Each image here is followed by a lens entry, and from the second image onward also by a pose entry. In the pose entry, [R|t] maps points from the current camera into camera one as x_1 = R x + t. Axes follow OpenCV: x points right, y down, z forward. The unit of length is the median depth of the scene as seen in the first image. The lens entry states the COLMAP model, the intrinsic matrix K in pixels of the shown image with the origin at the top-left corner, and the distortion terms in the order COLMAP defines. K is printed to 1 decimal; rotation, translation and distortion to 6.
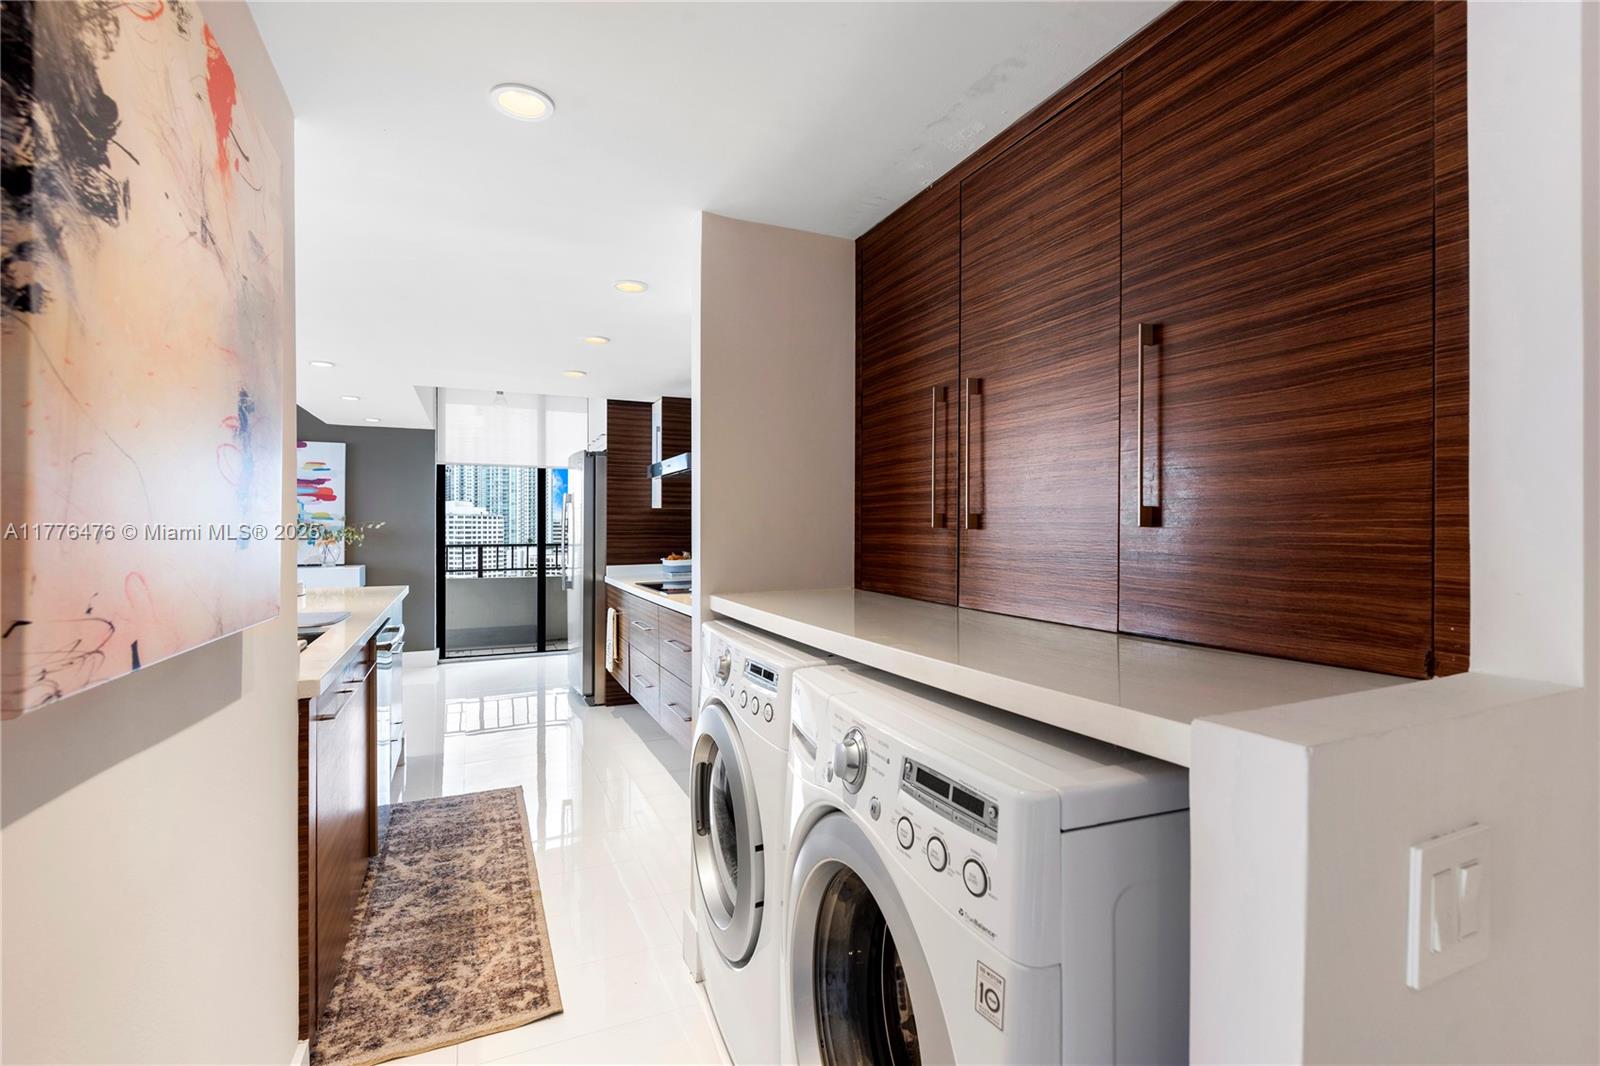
lens RADIAL K [[752.2, 0, 812.6], [0, 752.2, 527.3], [0, 0, 1]] dist [0.011967, -0.003896]
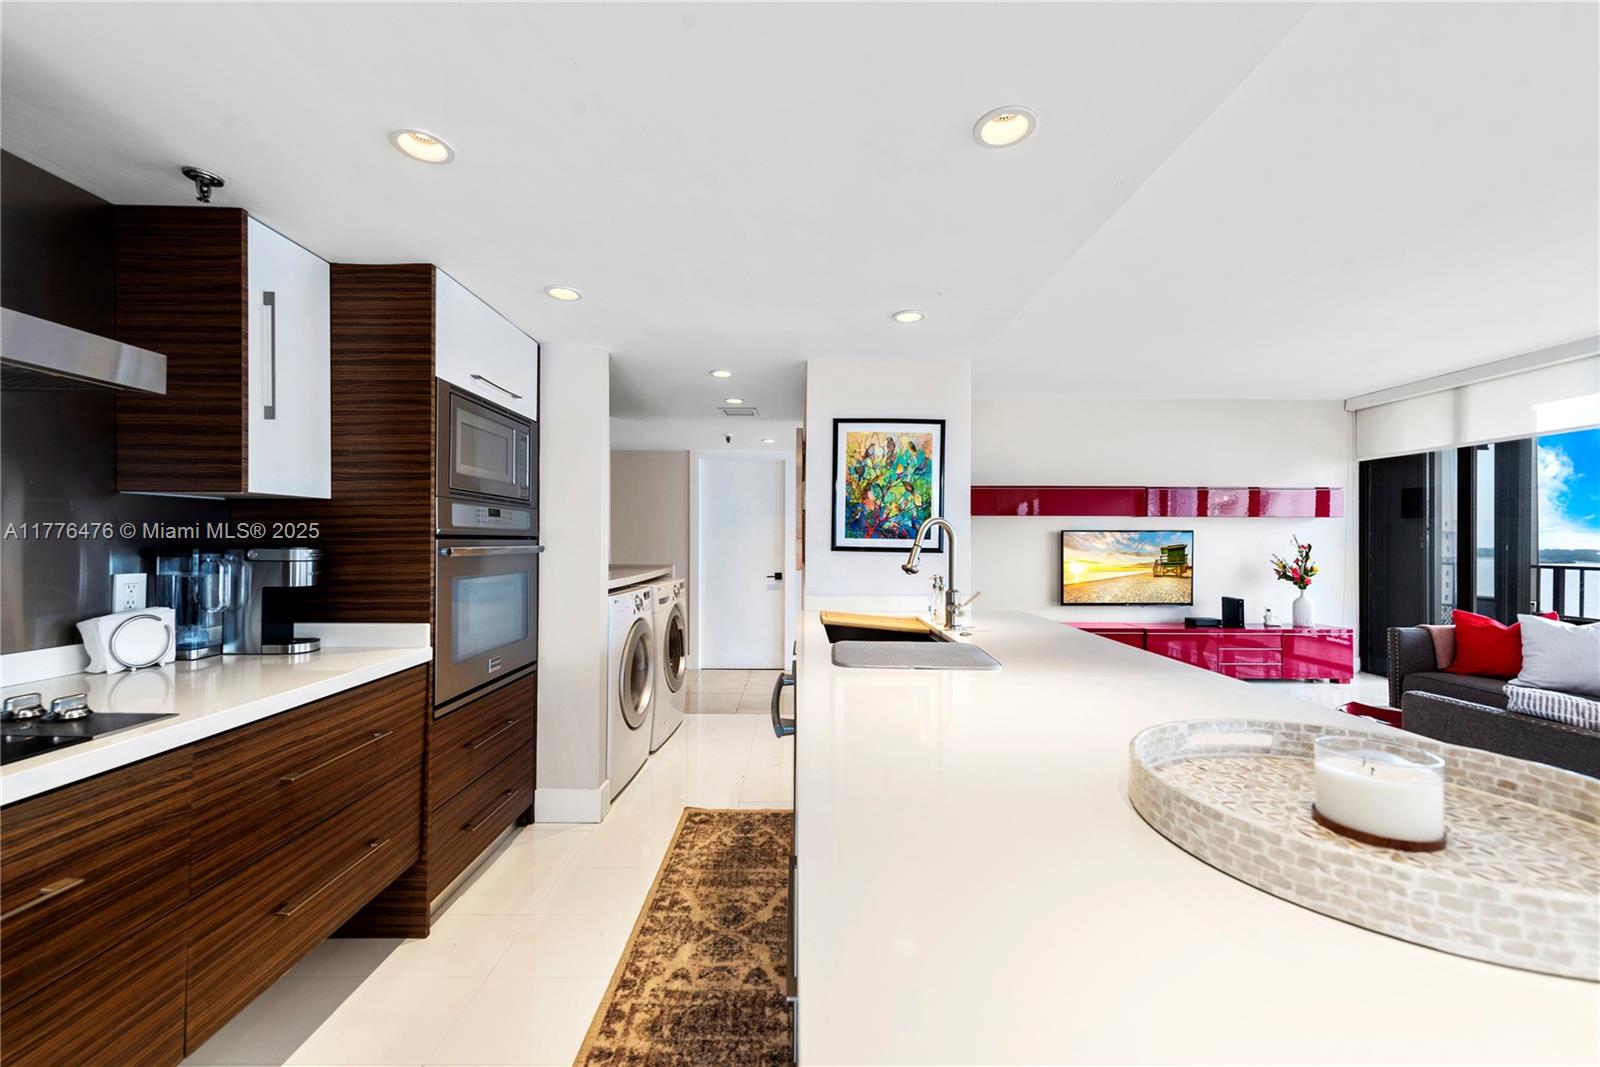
lens RADIAL K [[627.1, 0, 801.9], [0, 627.1, 540.2], [0, 0, 1]] dist [0.009558, -0.002938]
pose [[-0.912624, -0.005650, 0.408762, -0.444006], [-0.006520, 0.999978, -0.000735, -0.001382], [-0.408749, -0.003336, -0.912641, 0.837812]]
